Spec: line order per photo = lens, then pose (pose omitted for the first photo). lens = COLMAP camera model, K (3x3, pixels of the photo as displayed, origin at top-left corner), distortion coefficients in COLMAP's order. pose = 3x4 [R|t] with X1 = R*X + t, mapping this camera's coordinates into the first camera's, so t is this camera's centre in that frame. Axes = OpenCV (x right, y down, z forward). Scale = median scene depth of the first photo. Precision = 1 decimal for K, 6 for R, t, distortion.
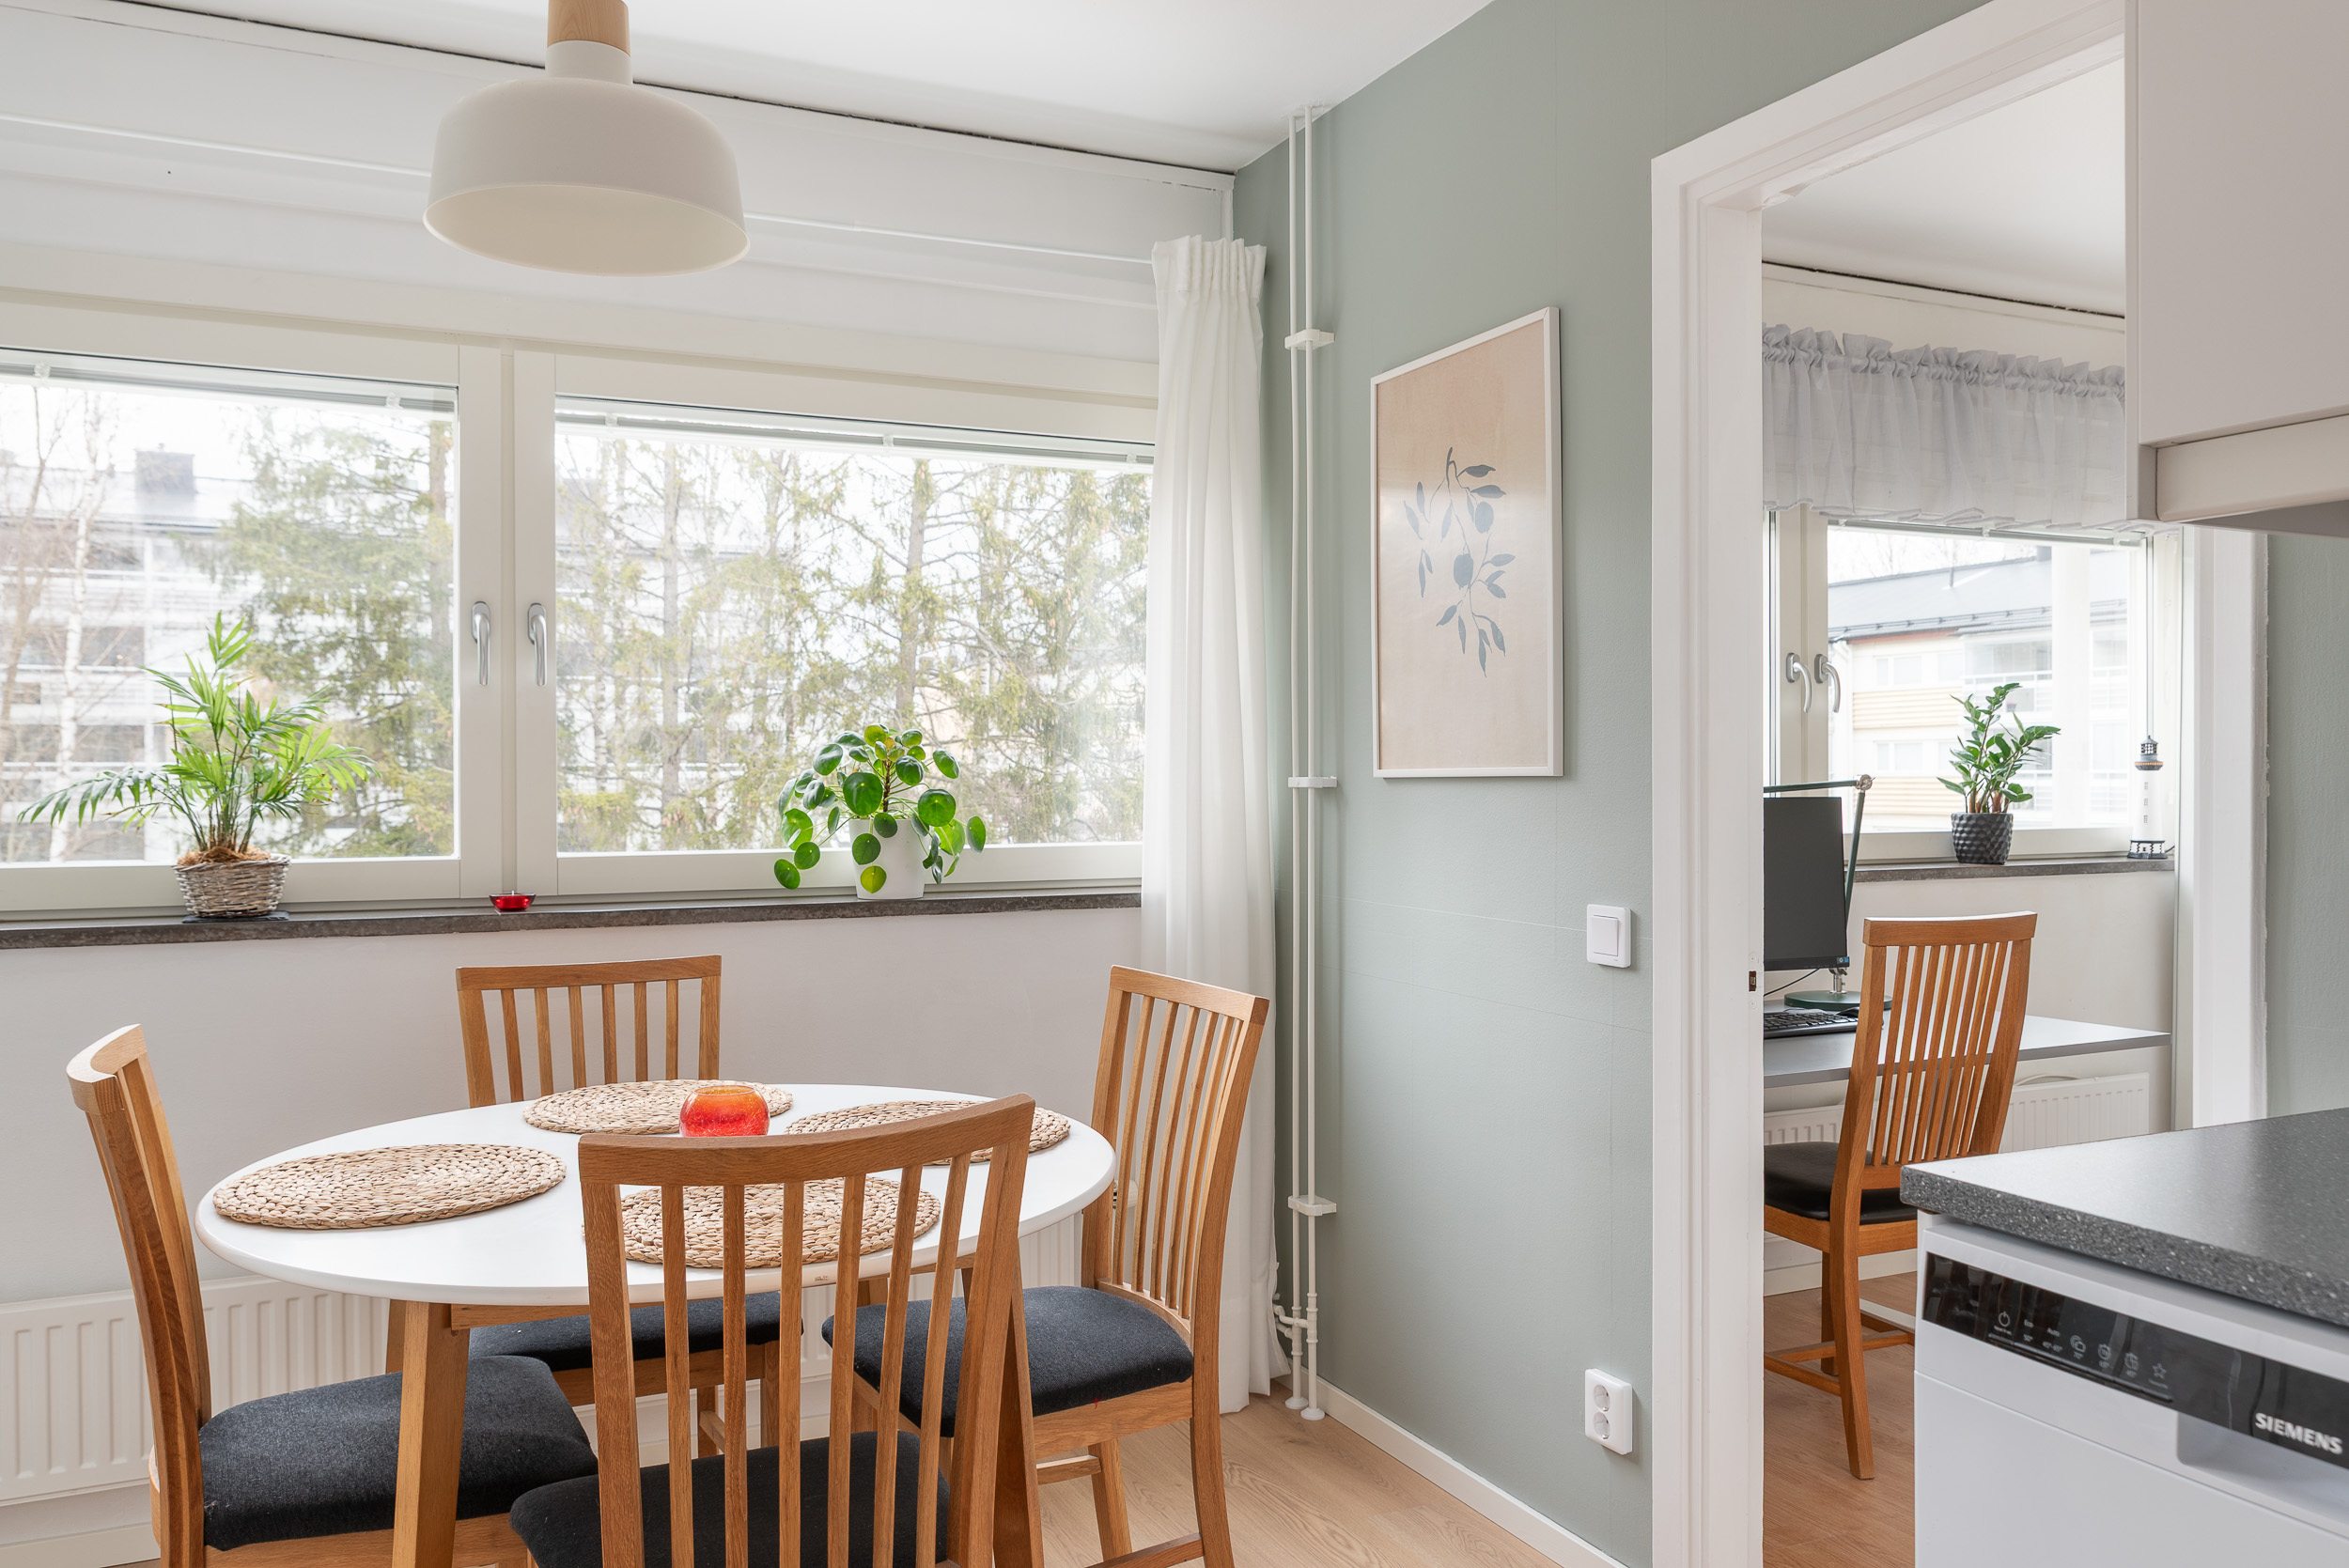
lens RADIAL K [[1763.6, 0, 1174.5], [0, 1763.6, 782.9], [0, 0, 1]] dist [-0.012185, 0.010717]
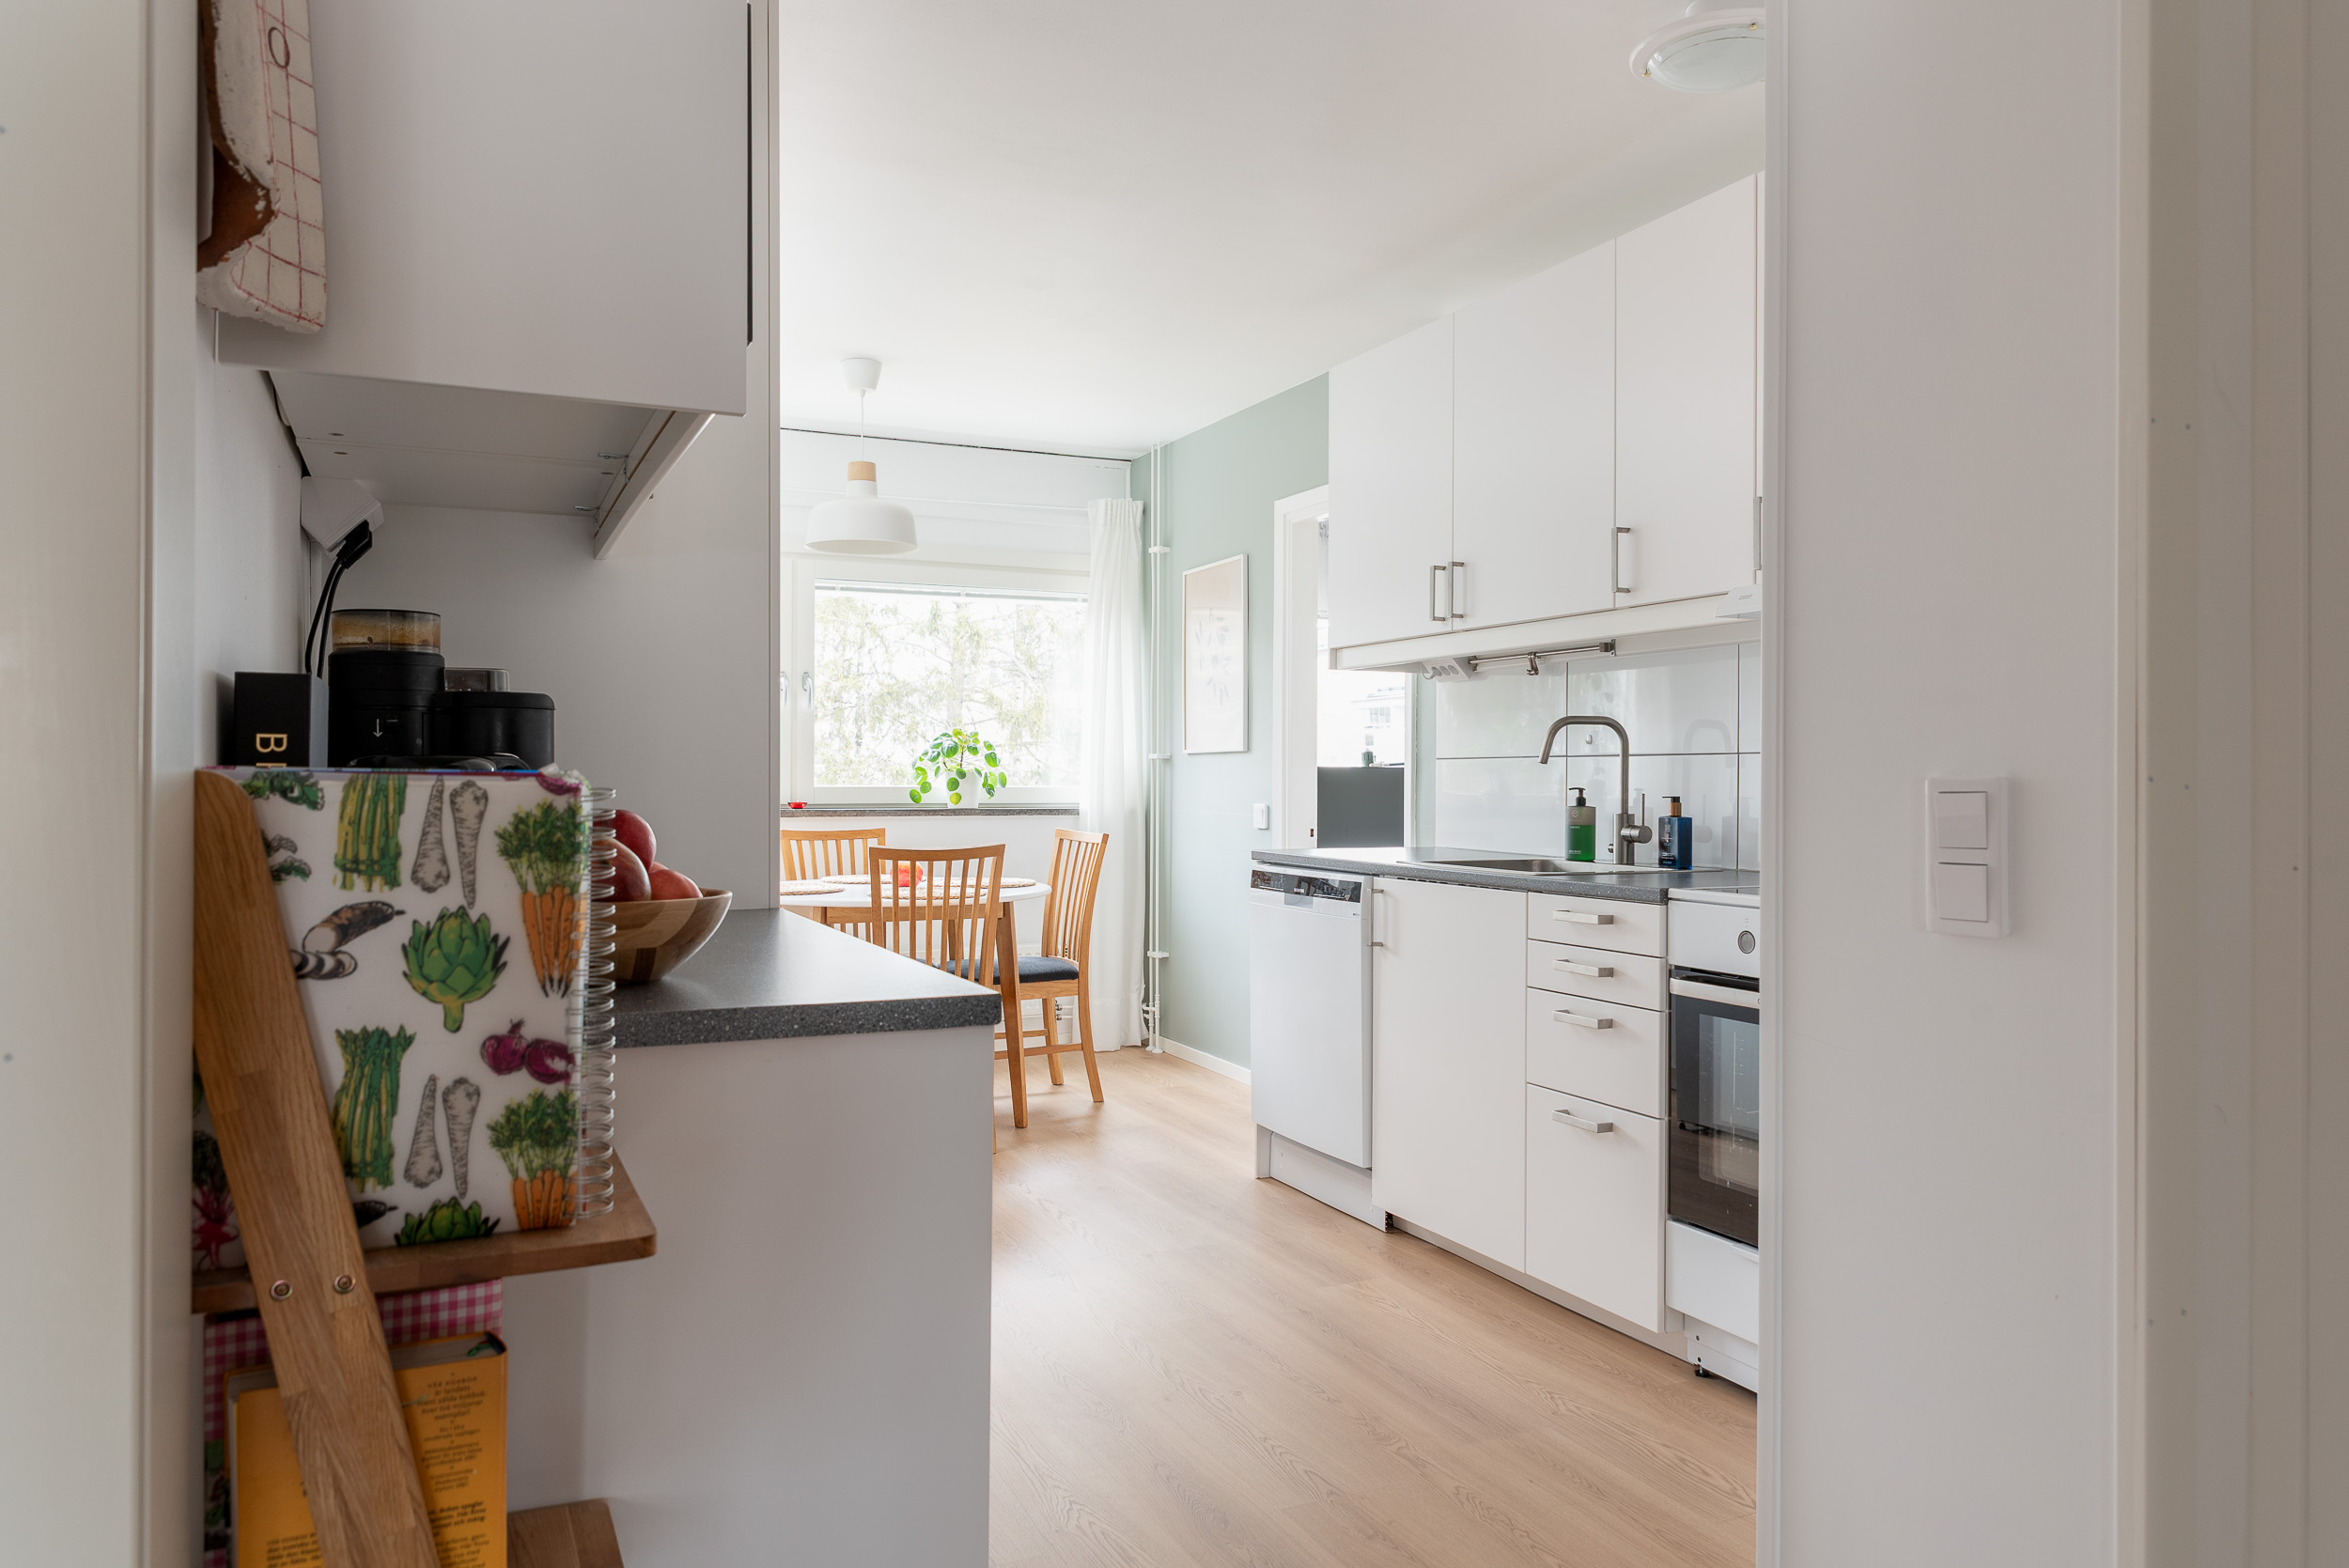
lens RADIAL K [[1607.6, 0, 1165.3], [0, 1607.6, 770.4], [0, 0, 1]] dist [0.000291, -0.003892]
pose [[0.999808, 0.006364, -0.018554, 0.094081], [-0.006564, 0.999921, -0.010730, 0.029326], [0.018484, 0.010850, 0.999770, -0.737882]]
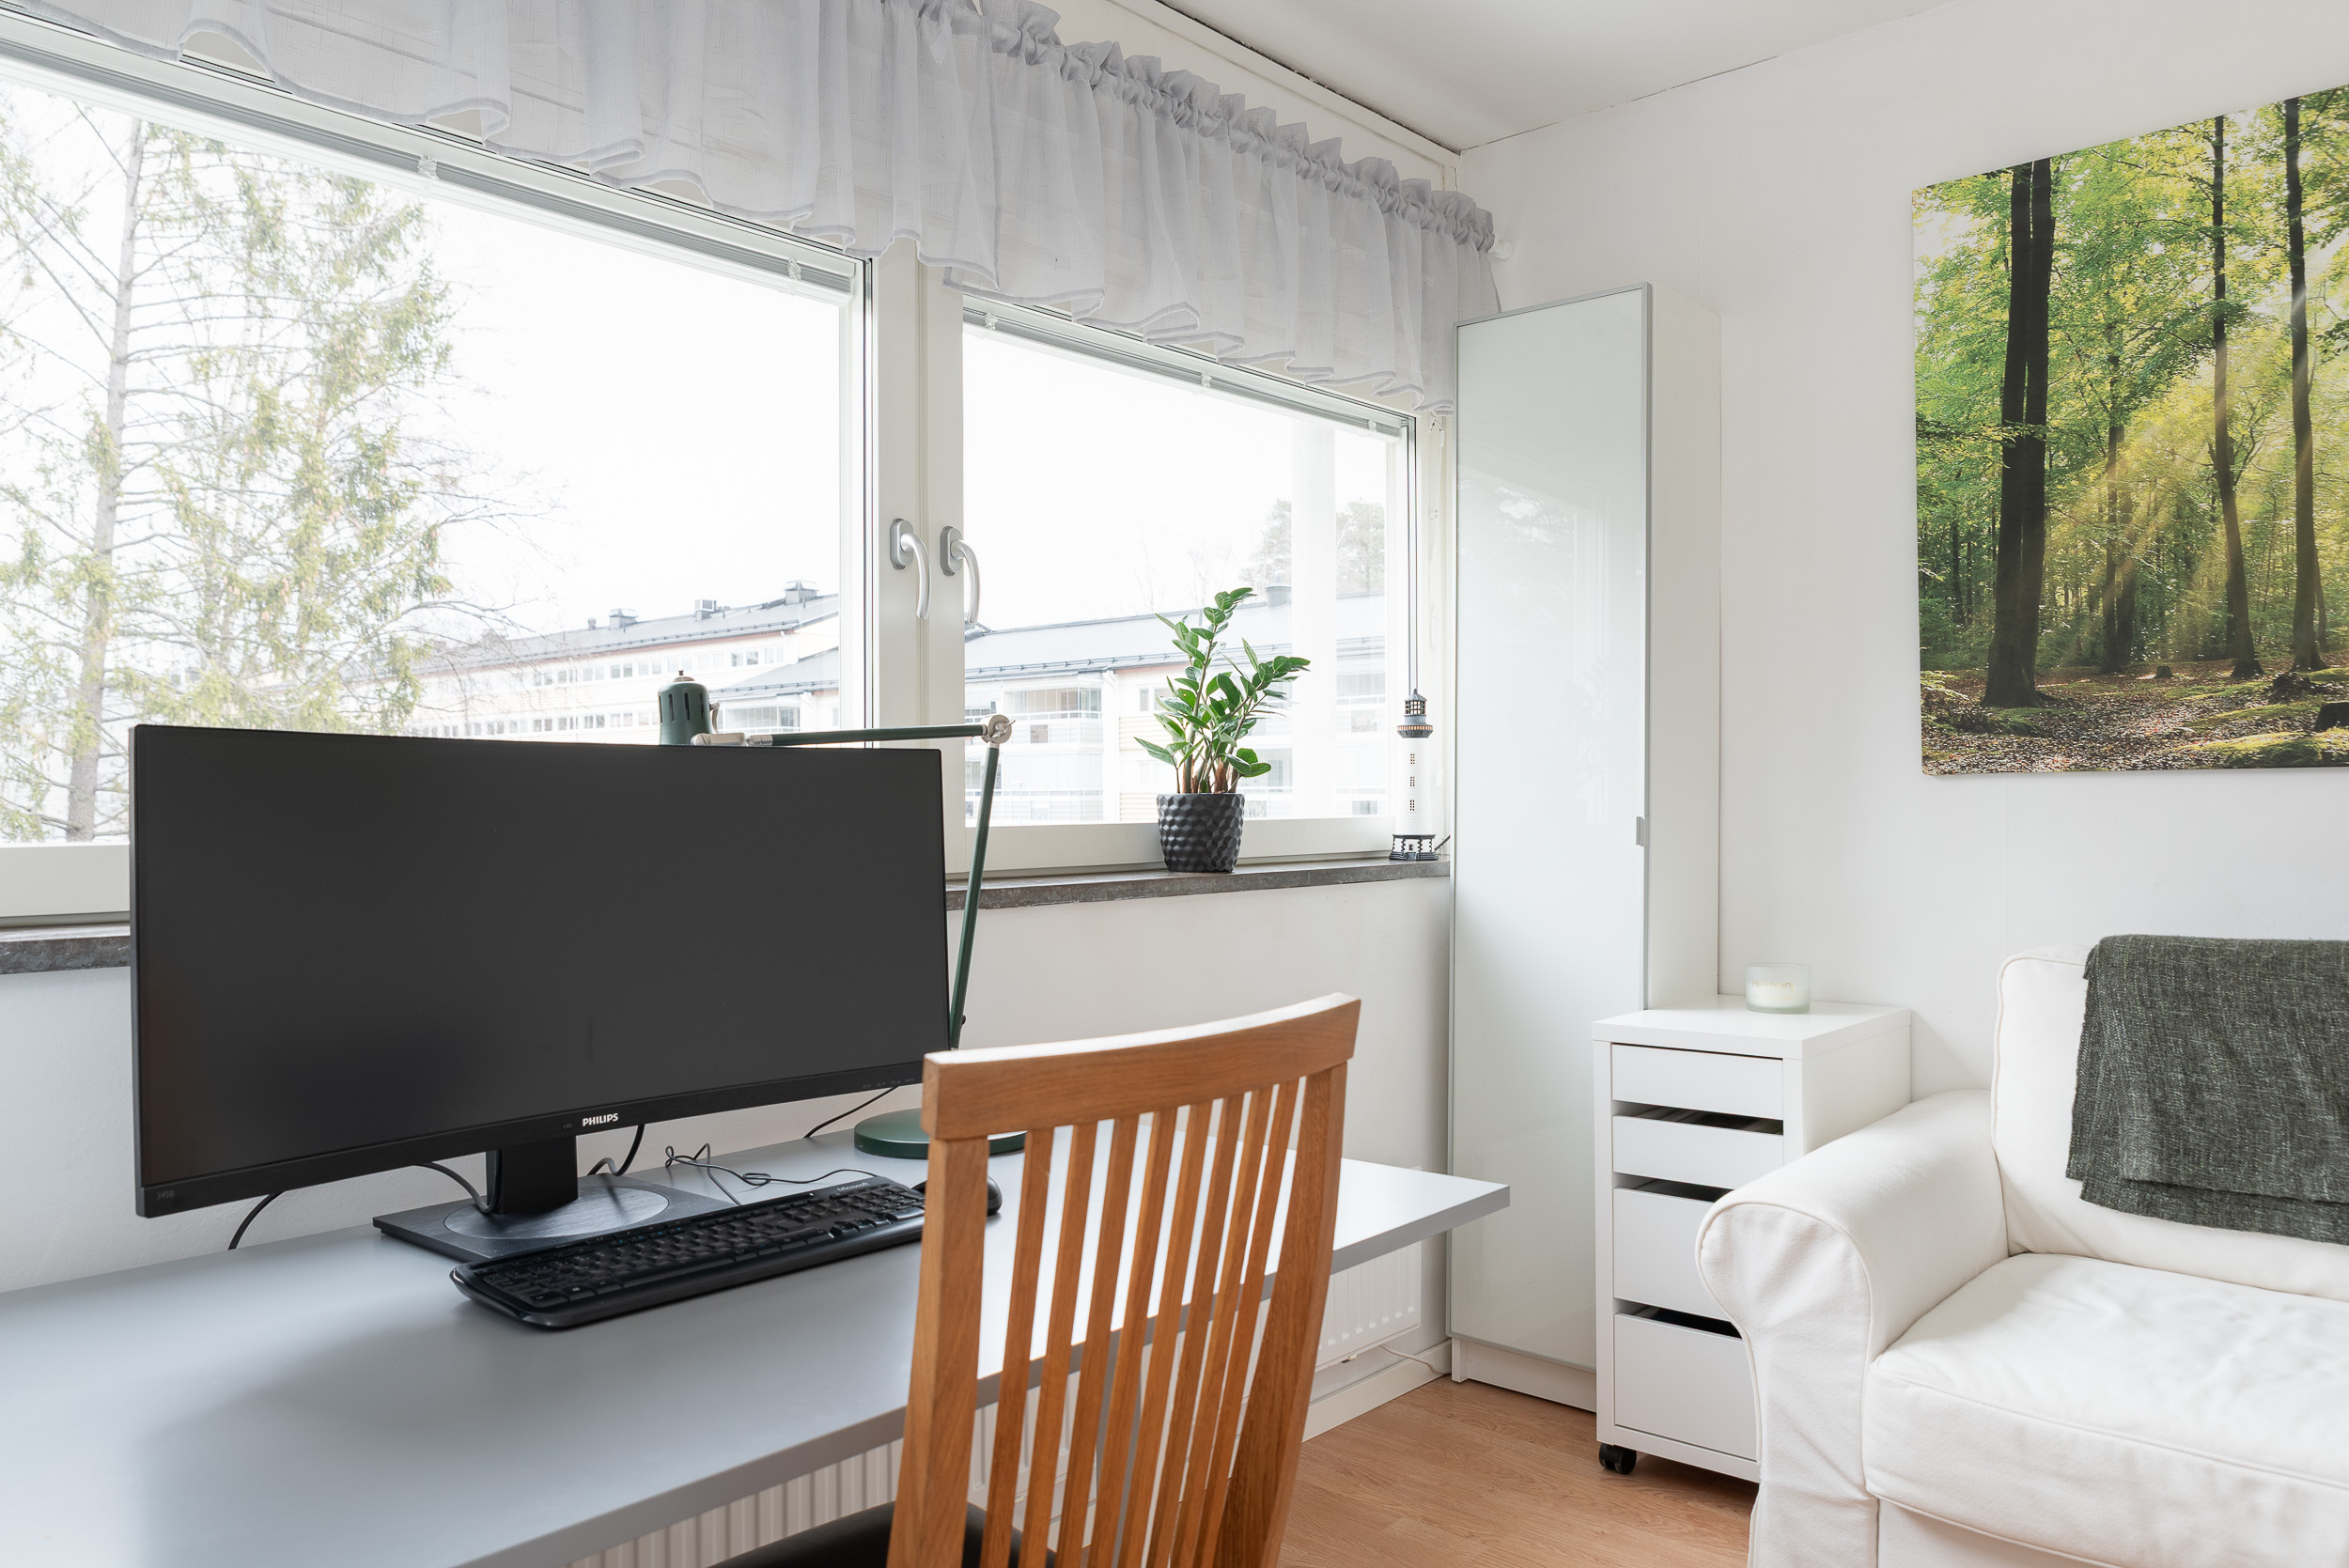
lens RADIAL K [[1607.6, 0, 1132.8], [0, 1607.6, 768.7], [0, 0, 1]] dist [0.000291, -0.003892]
pose [[0.931695, 0.004063, 0.363219, 0.226679], [0.003535, 0.999789, -0.020251, 0.020476], [-0.363224, 0.020151, 0.931484, 0.470277]]
